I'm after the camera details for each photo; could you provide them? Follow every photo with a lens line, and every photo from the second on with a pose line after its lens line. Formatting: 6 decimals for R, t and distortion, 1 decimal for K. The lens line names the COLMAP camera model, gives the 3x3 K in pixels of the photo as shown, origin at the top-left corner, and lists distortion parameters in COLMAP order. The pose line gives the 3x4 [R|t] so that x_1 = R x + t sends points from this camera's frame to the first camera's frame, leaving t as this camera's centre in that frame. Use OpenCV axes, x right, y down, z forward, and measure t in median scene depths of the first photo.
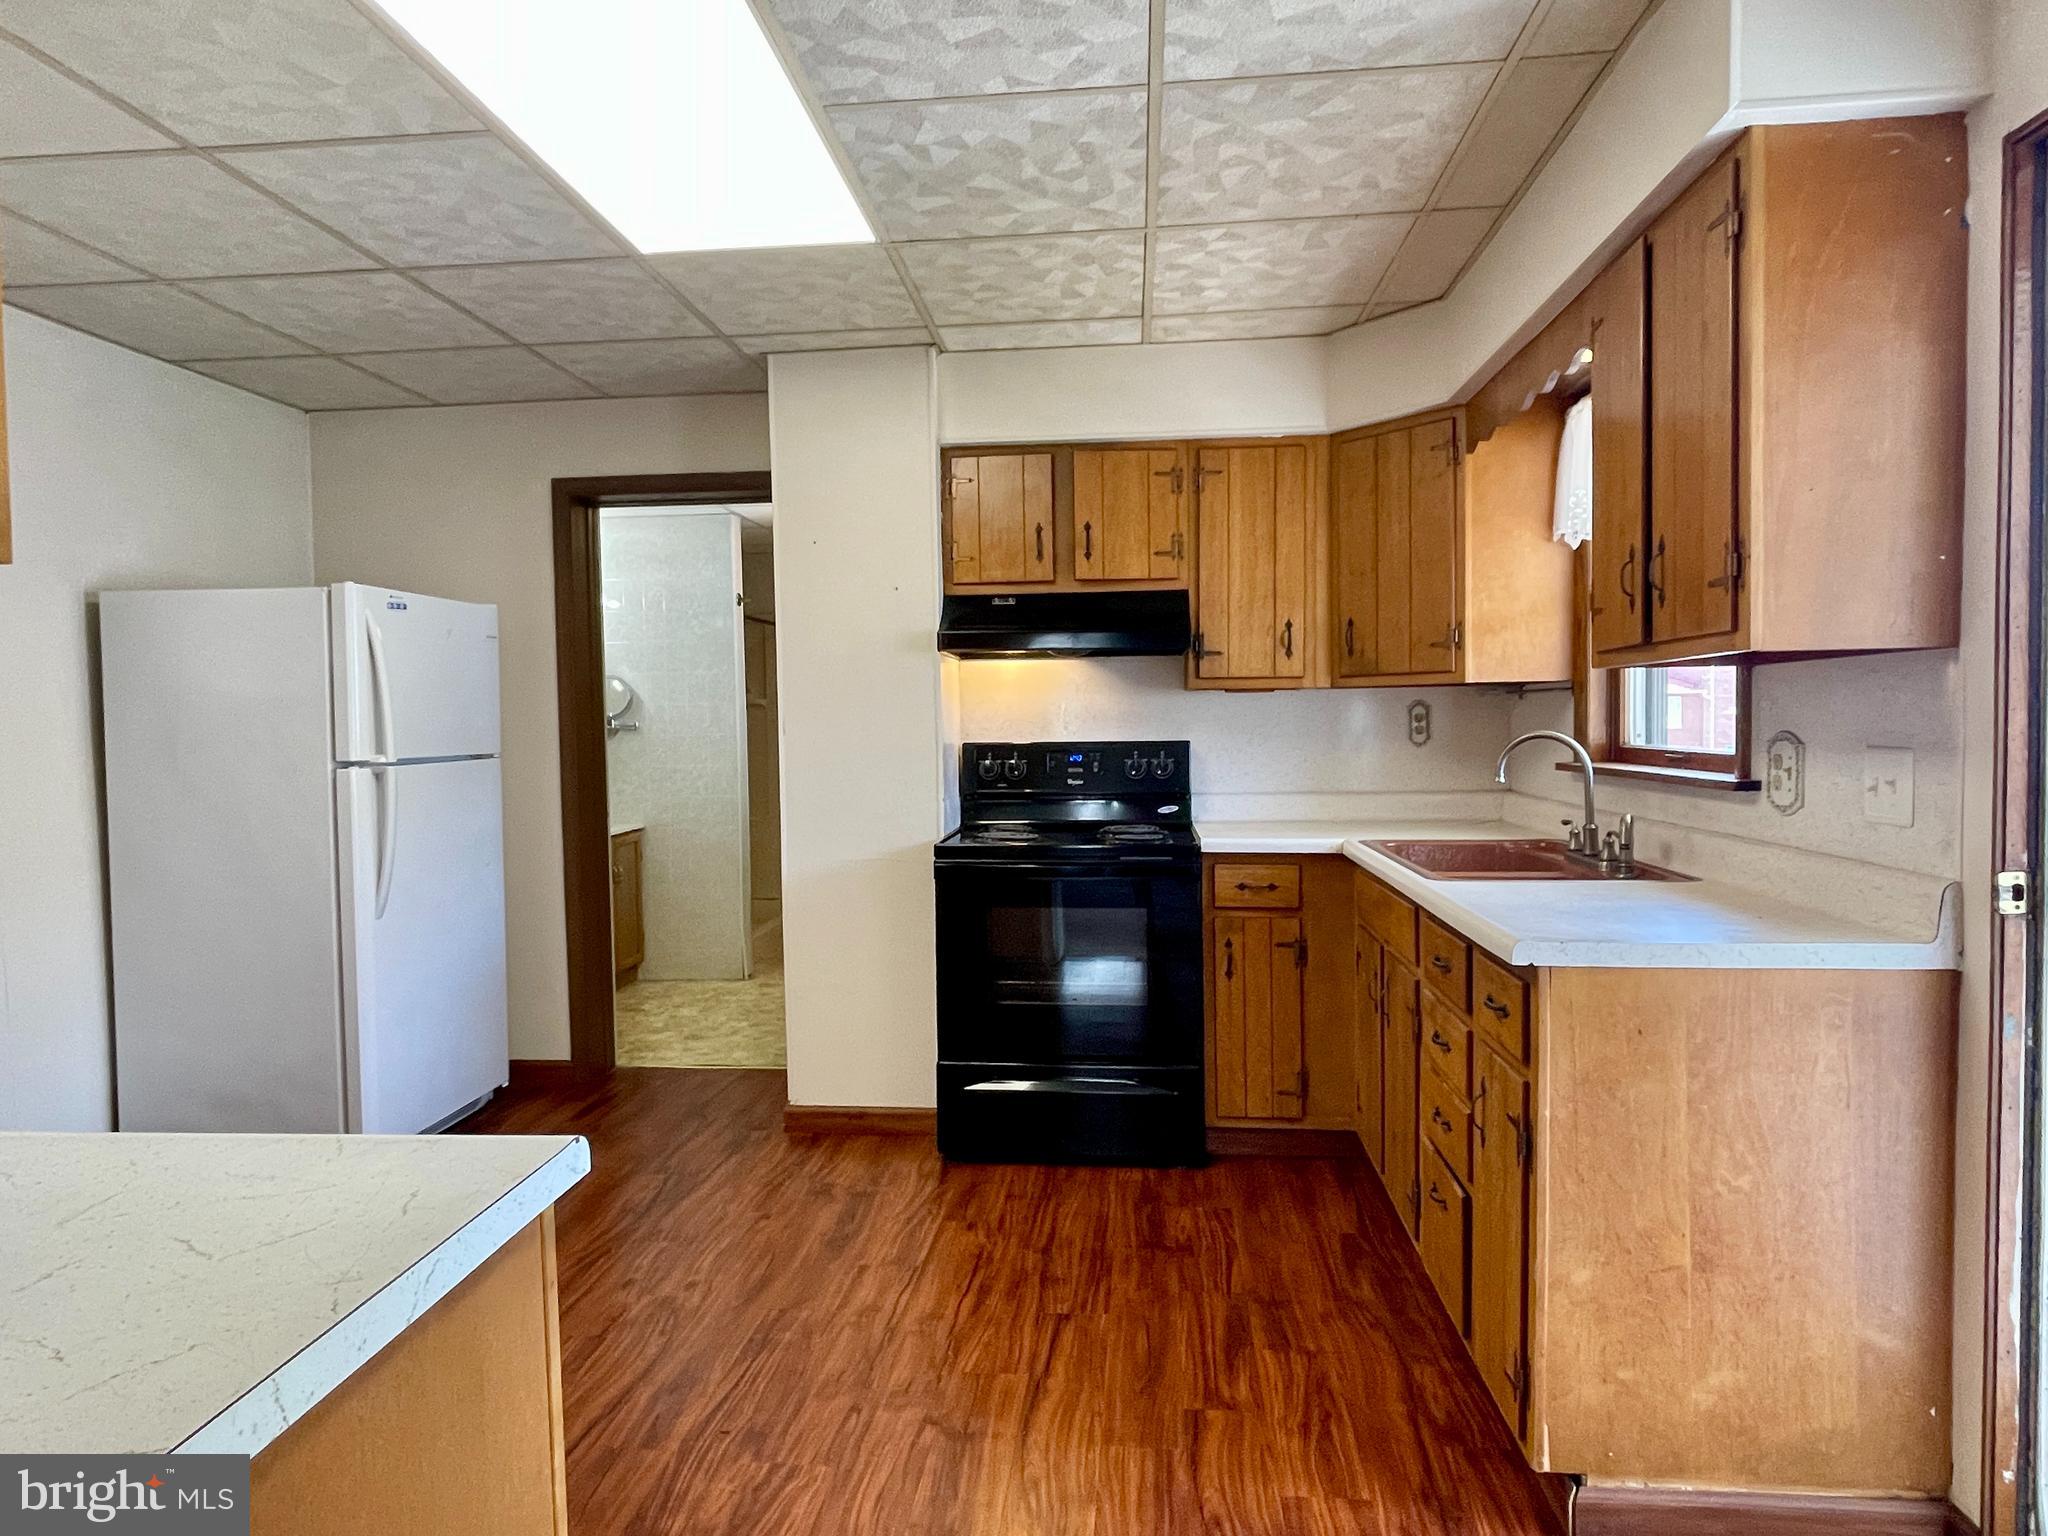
lens RADIAL K [[1182.9, 0, 1024.7], [0, 1182.9, 760.6], [0, 0, 1]] dist [0.028624, -0.024344]
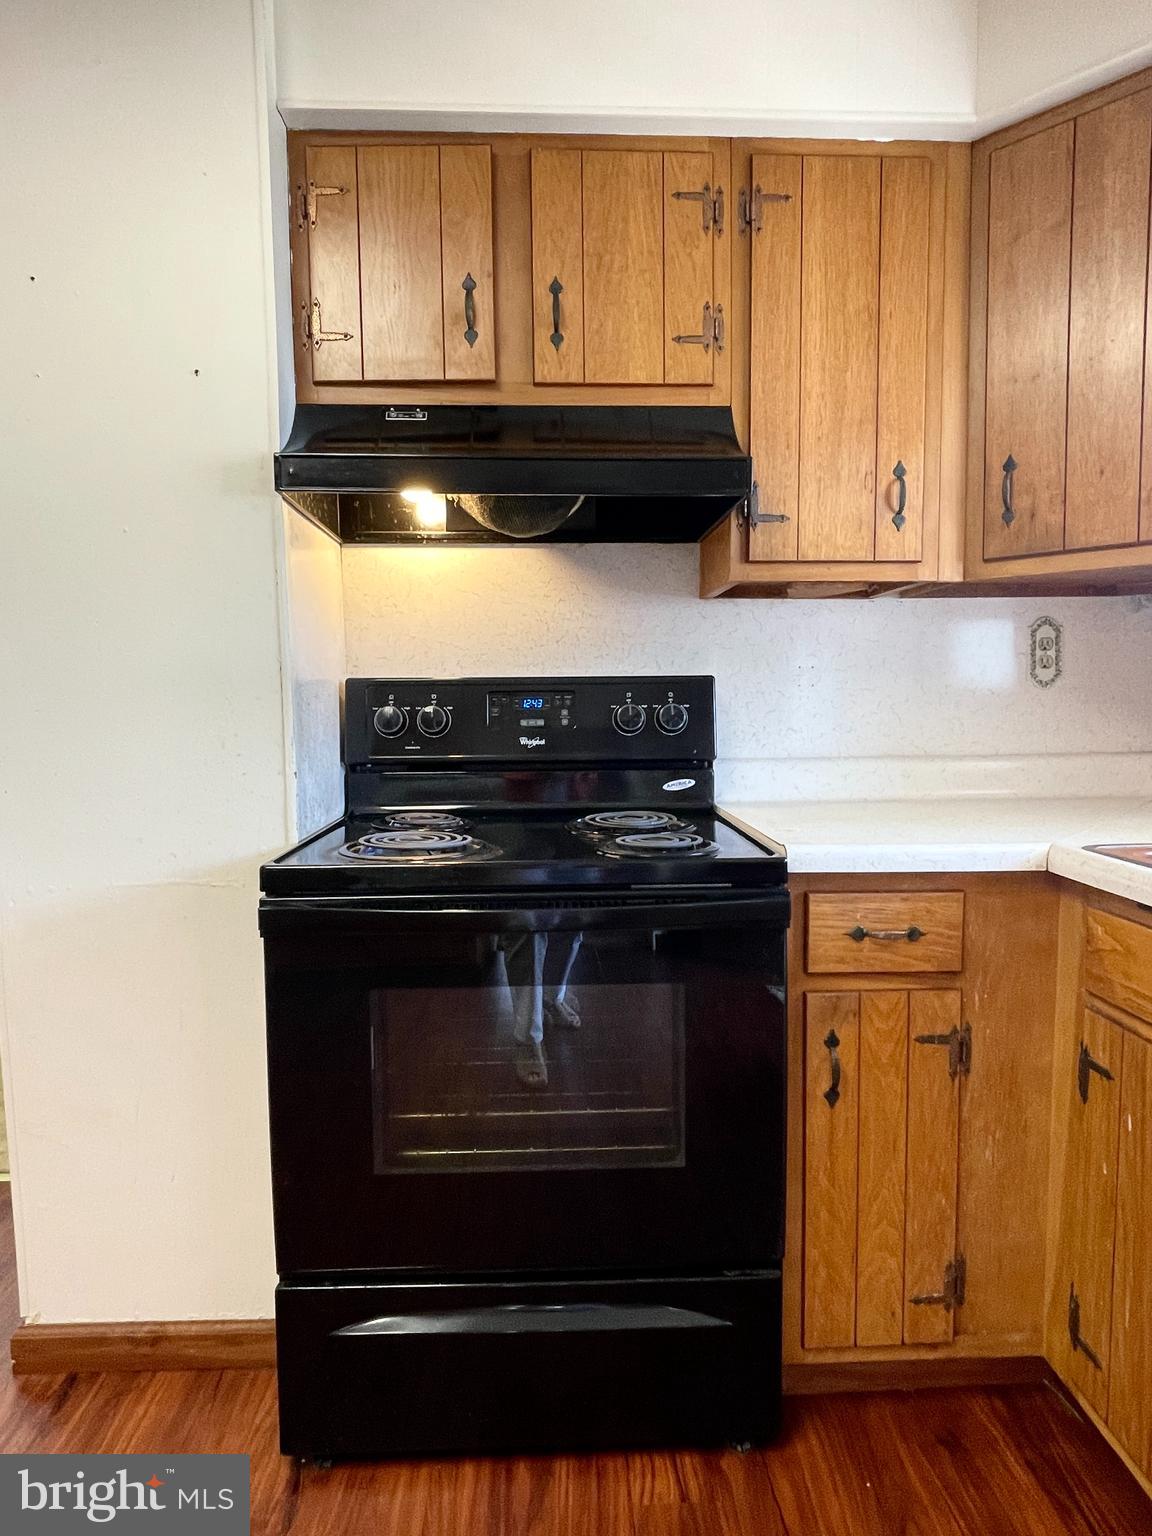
lens RADIAL K [[874.6, 0, 578.9], [0, 874.6, 769.9], [0, 0, 1]] dist [-0.006141, -0.001650]
pose [[0.991874, -0.008305, 0.126956, 0.009792], [0.003025, 0.999124, 0.041730, 0.015281], [-0.127191, -0.041007, 0.991030, 0.606990]]
